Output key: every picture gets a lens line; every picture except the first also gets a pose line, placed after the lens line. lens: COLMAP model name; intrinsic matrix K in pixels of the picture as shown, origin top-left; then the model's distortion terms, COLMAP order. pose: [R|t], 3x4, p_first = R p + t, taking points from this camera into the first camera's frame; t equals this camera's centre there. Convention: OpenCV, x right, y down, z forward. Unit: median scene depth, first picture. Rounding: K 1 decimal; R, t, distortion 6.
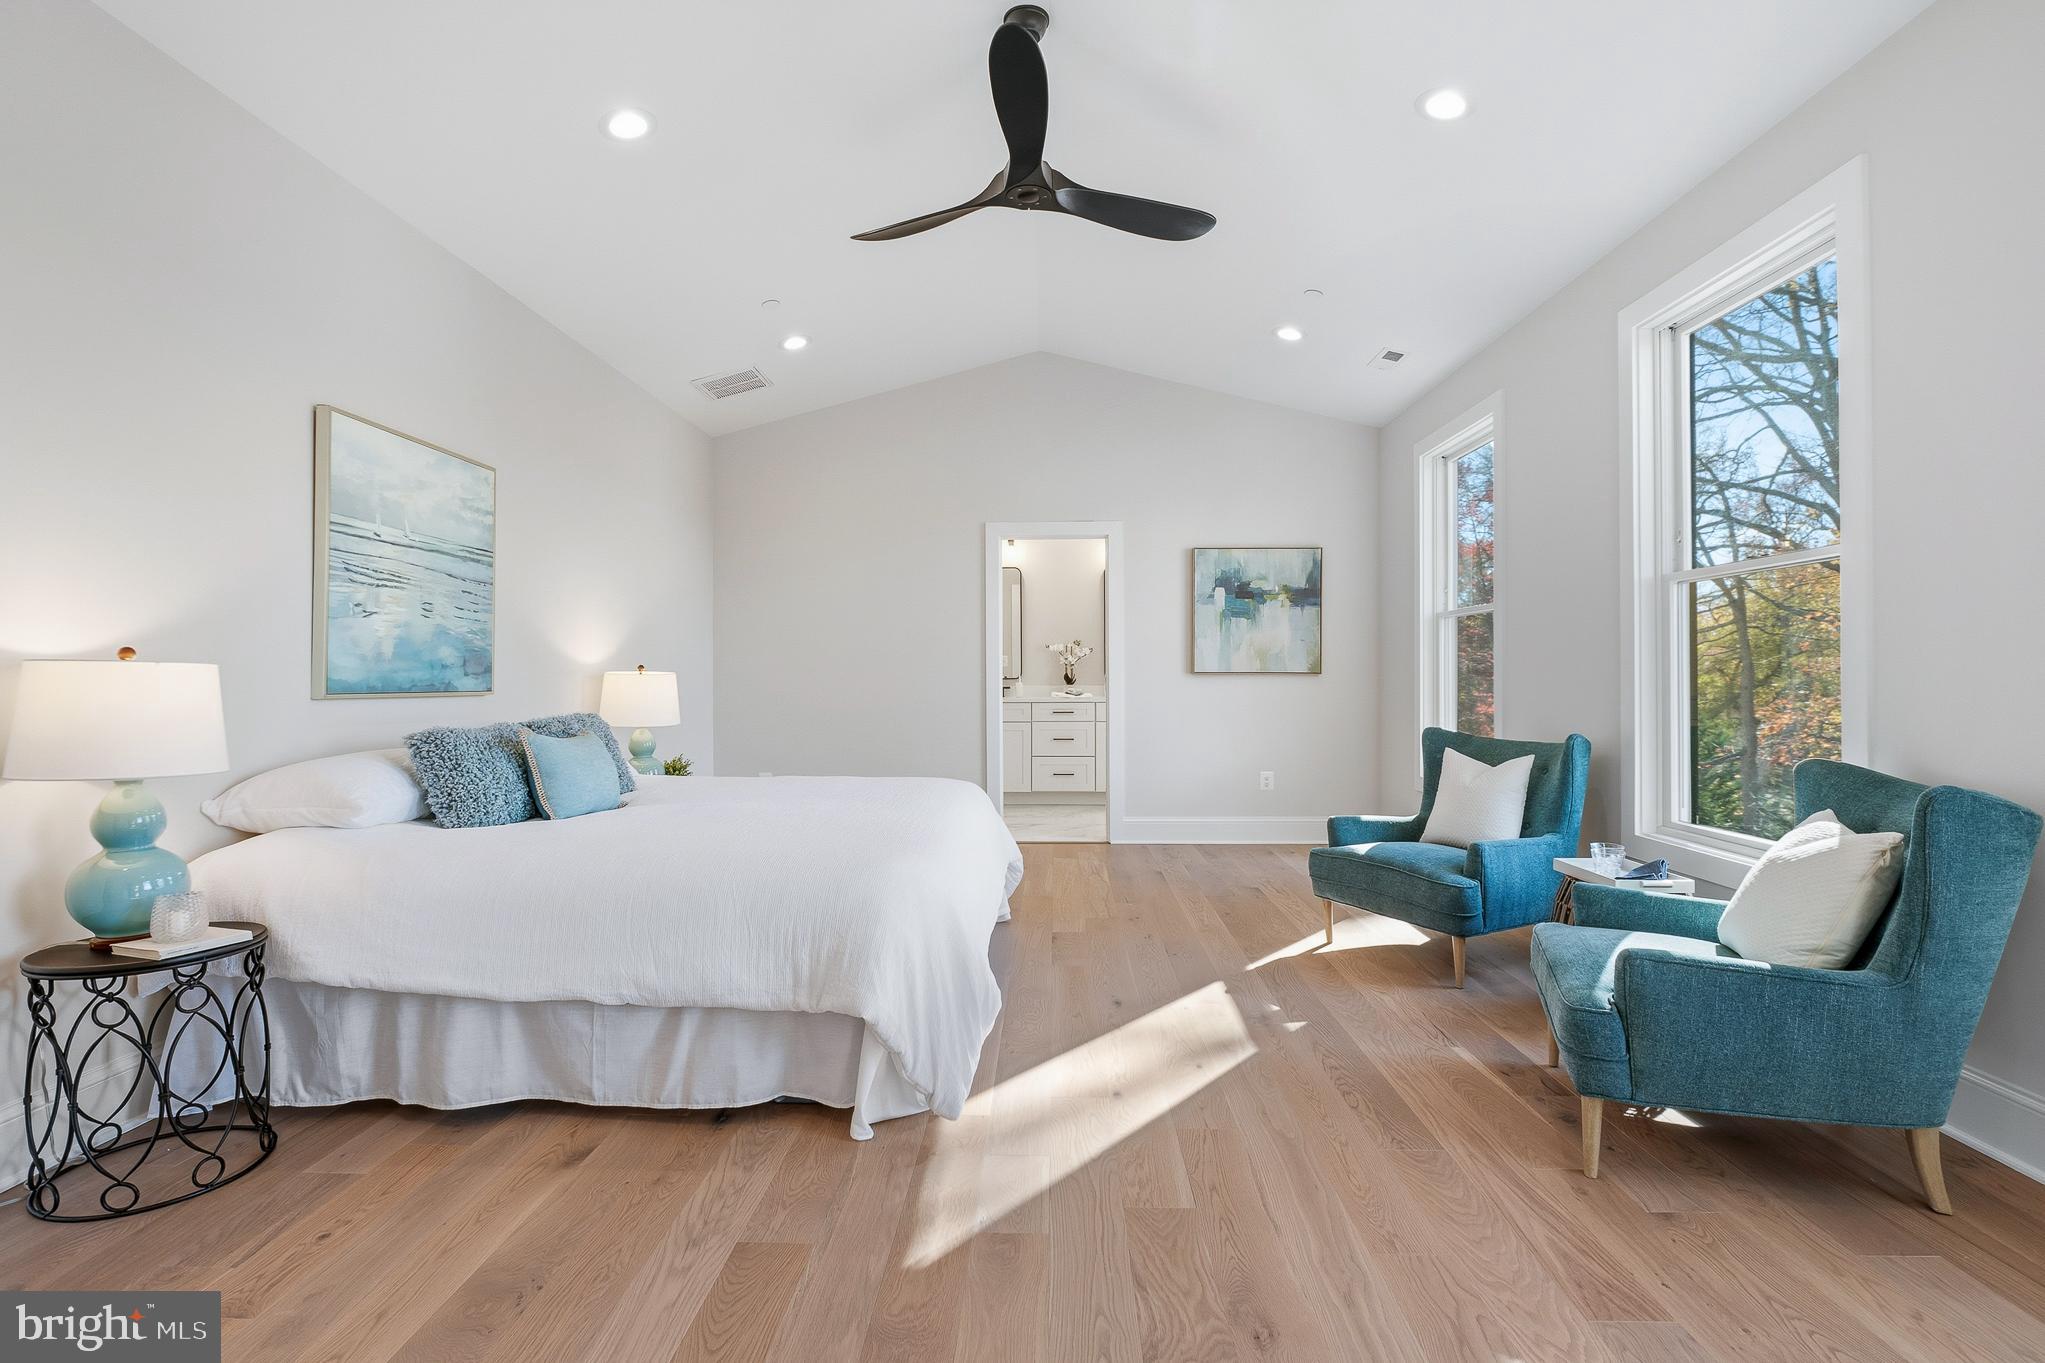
lens RADIAL K [[964.5, 0, 1019.2], [0, 964.5, 674.7], [0, 0, 1]] dist [0.000168, -0.010044]
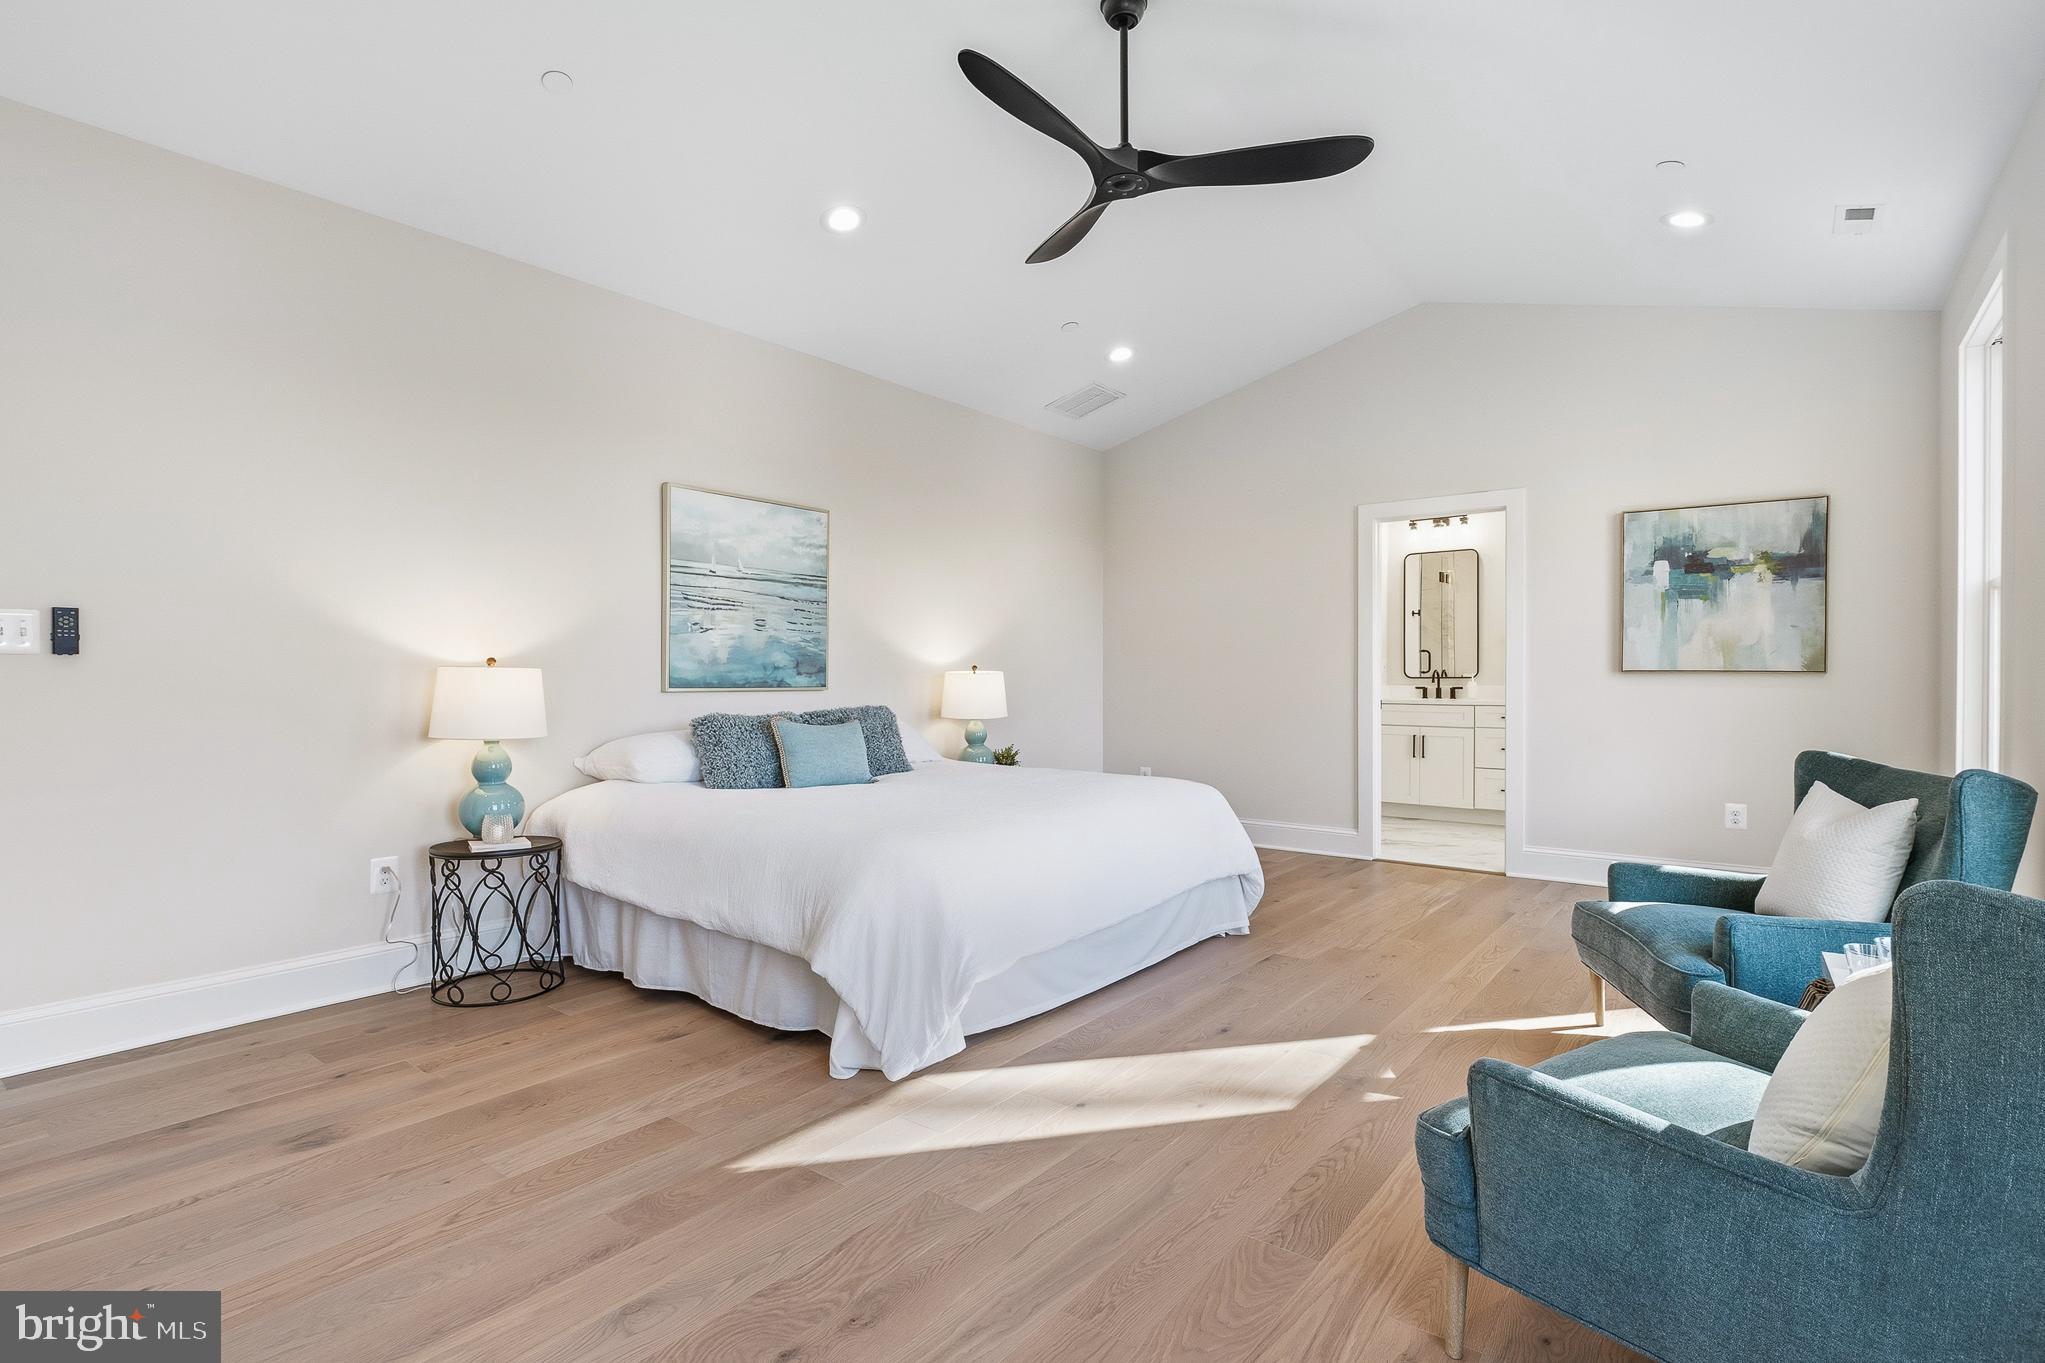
lens RADIAL K [[979.6, 0, 1022.5], [0, 979.6, 681.5], [0, 0, 1]] dist [0.001134, -0.012129]
pose [[0.810305, 0.005850, -0.585979, 0.468505], [0.000491, 0.999943, 0.010662, -0.004144], [0.586008, -0.008927, 0.810256, 0.121628]]
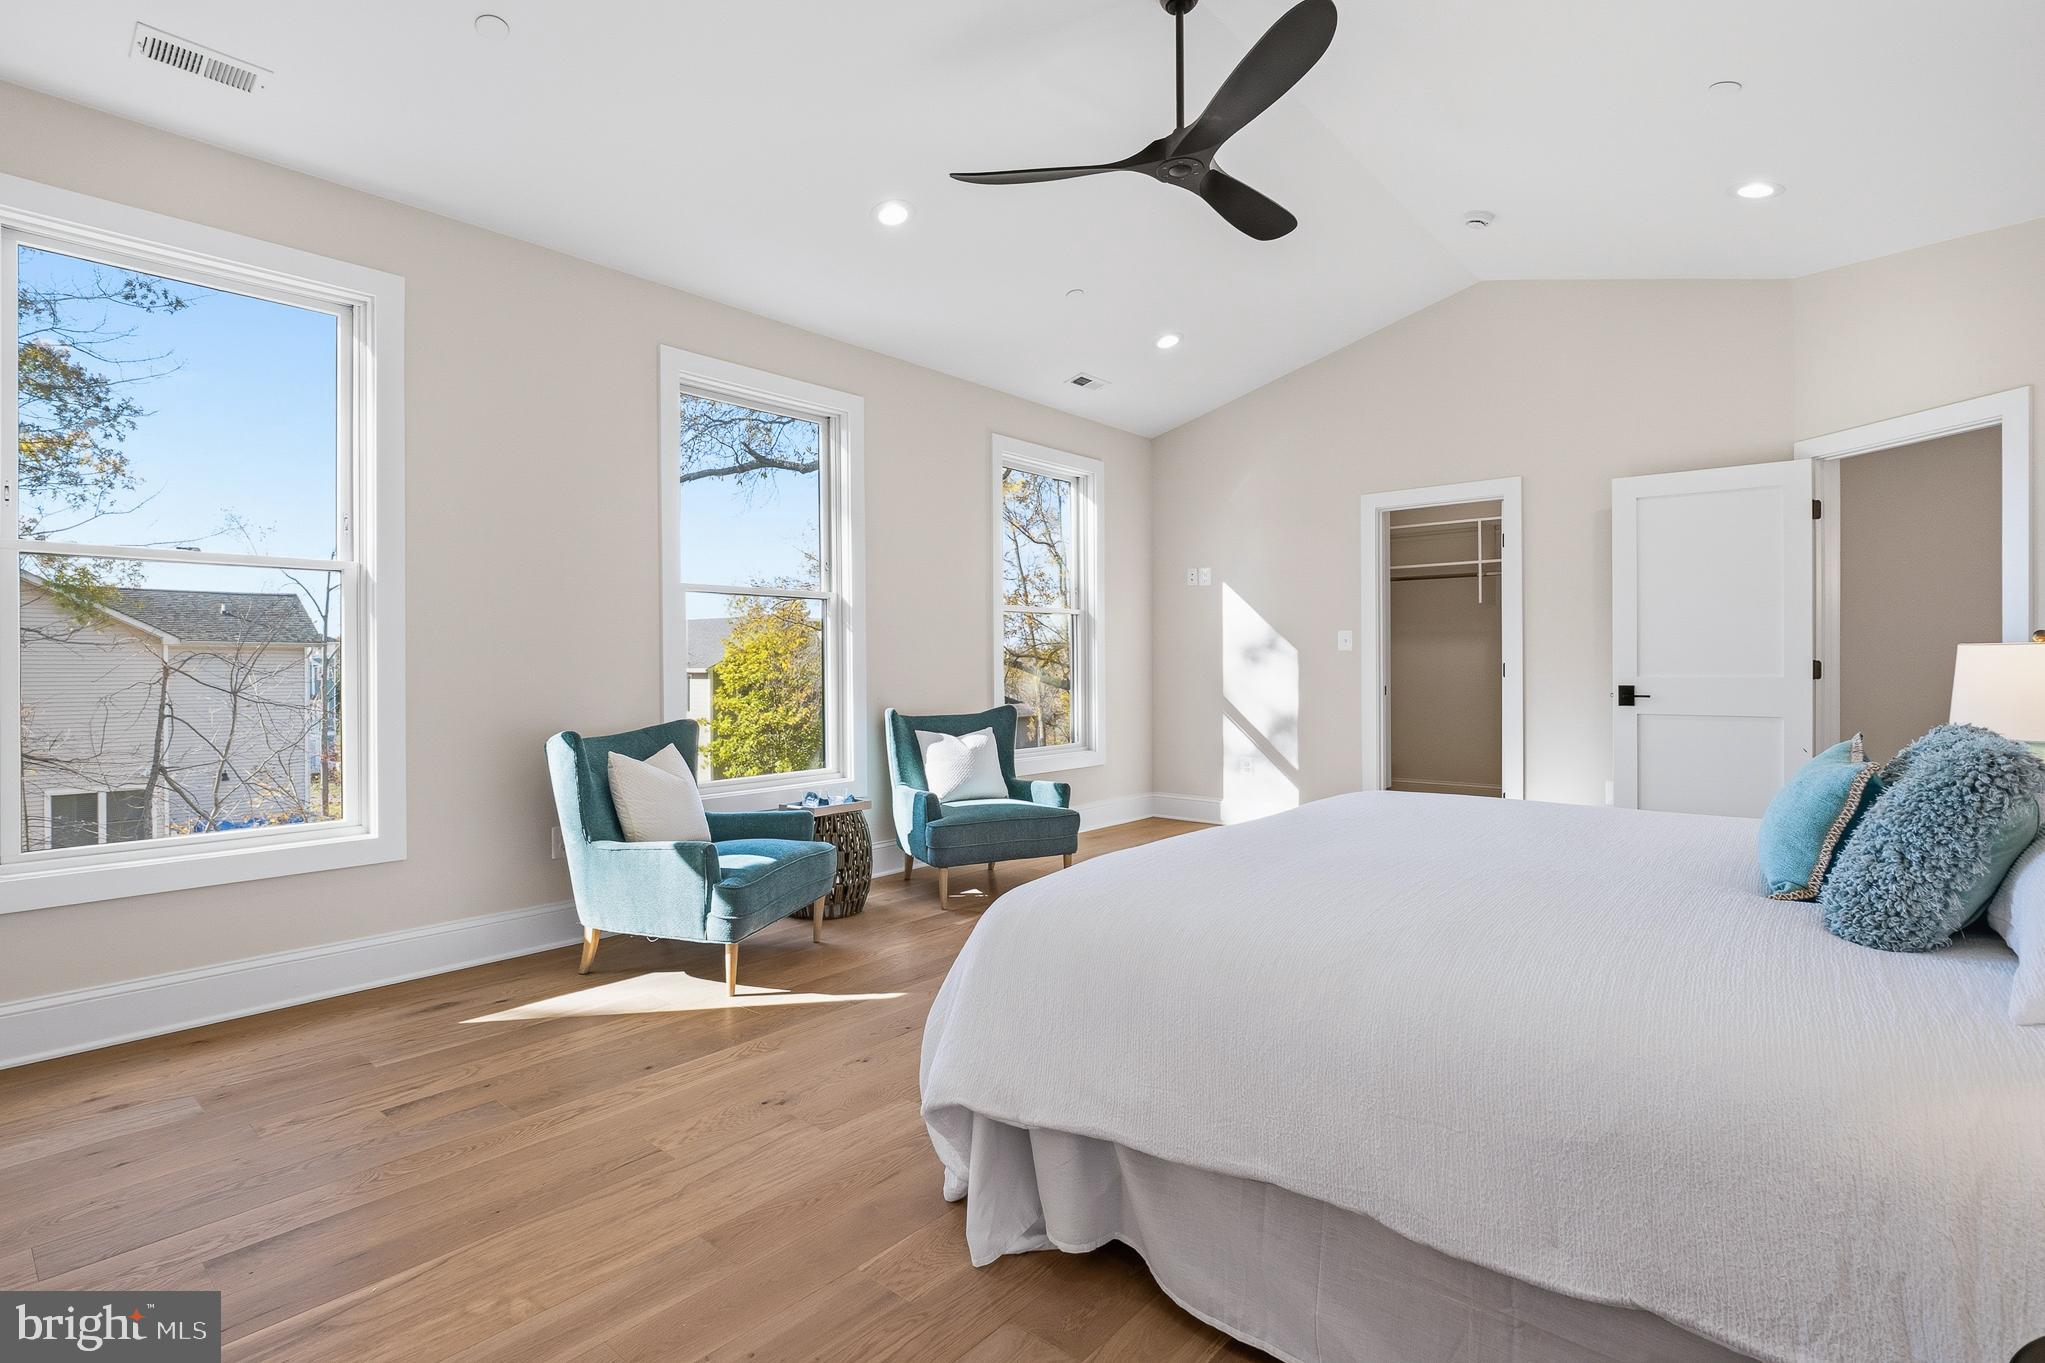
lens RADIAL K [[974.1, 0, 1015.7], [0, 974.1, 670.2], [0, 0, 1]] dist [-0.002816, -0.001070]
pose [[-0.779148, 0.004150, 0.626827, -0.429716], [0.005364, 0.999986, 0.000046, 0.009566], [-0.626818, 0.003398, -0.779159, 1.714740]]
